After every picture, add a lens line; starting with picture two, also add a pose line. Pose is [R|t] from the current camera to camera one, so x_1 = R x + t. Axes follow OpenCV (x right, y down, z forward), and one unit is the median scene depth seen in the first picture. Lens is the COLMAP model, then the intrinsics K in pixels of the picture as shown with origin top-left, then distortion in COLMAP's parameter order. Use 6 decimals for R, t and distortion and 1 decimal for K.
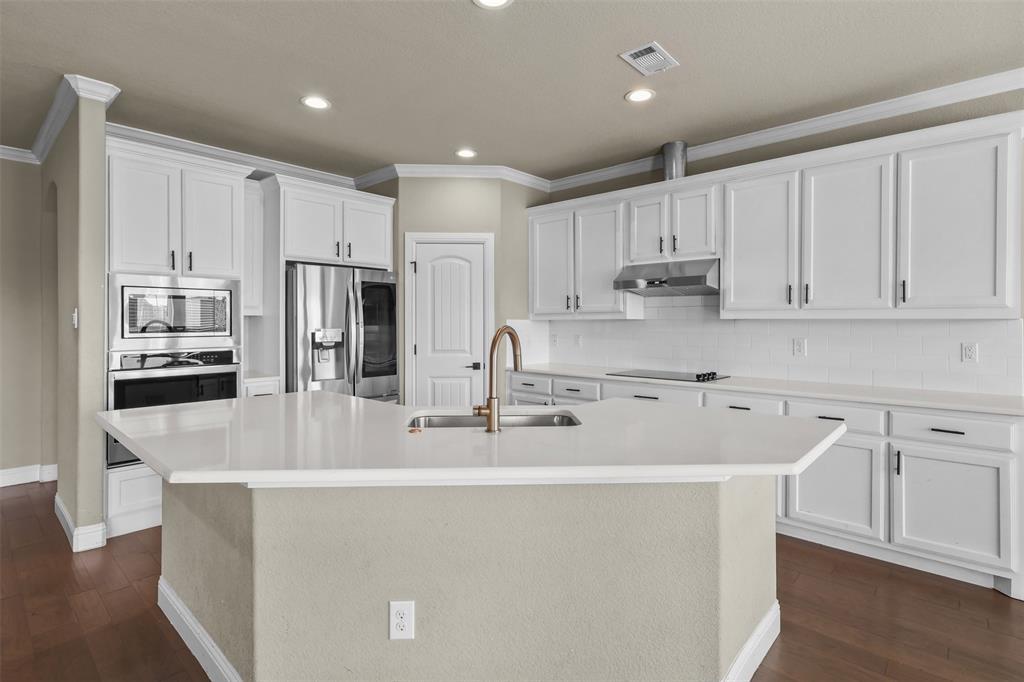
lens RADIAL K [[498.4, 0, 508.2], [0, 498.4, 324.4], [0, 0, 1]] dist [0.000492, 0.001859]
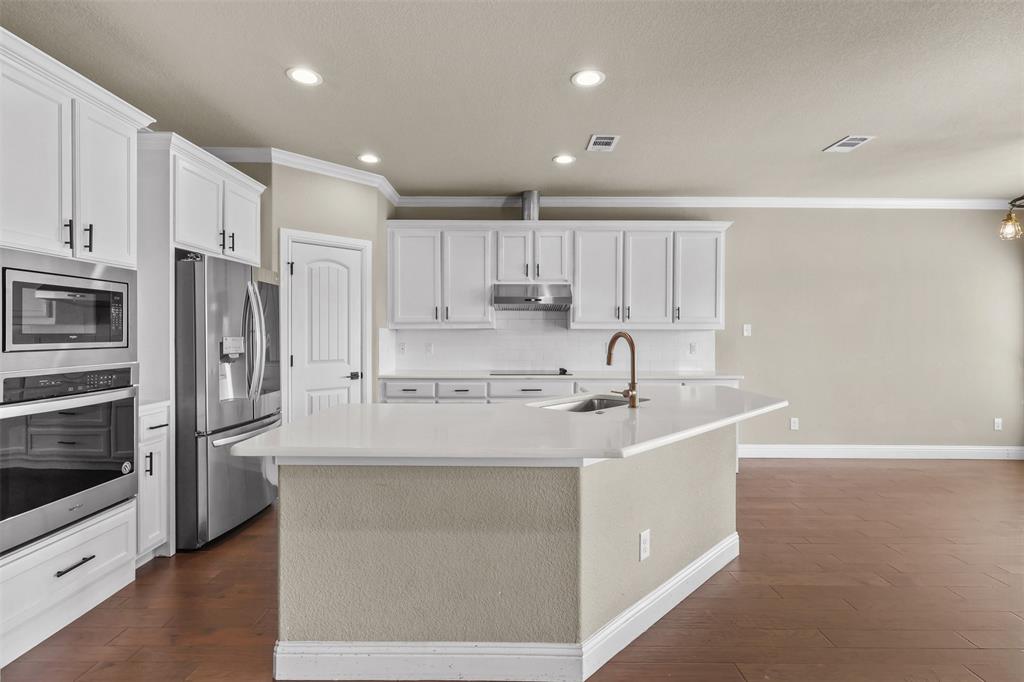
lens RADIAL K [[498.4, 0, 506.9], [0, 498.4, 334.9], [0, 0, 1]] dist [0.000492, 0.001859]
pose [[0.739038, -0.000067, 0.673664, -0.543926], [0.001237, 0.999998, -0.001259, 0.005978], [-0.673663, 0.001764, 0.739037, 0.090839]]
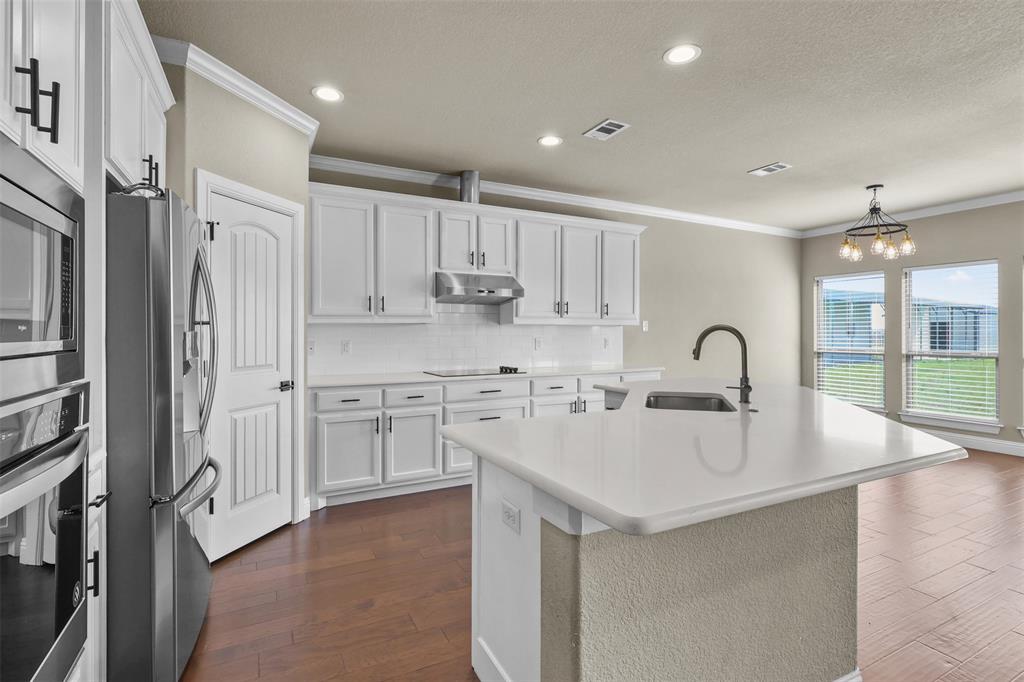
lens RADIAL K [[488.0, 0, 502.7], [0, 488.0, 329.3], [0, 0, 1]] dist [-0.001413, -0.000490]
pose [[0.348944, 0.004904, 0.937131, -0.663415], [0.005315, 0.999960, -0.007212, 0.010194], [-0.937128, 0.007498, 0.348904, 0.508689]]
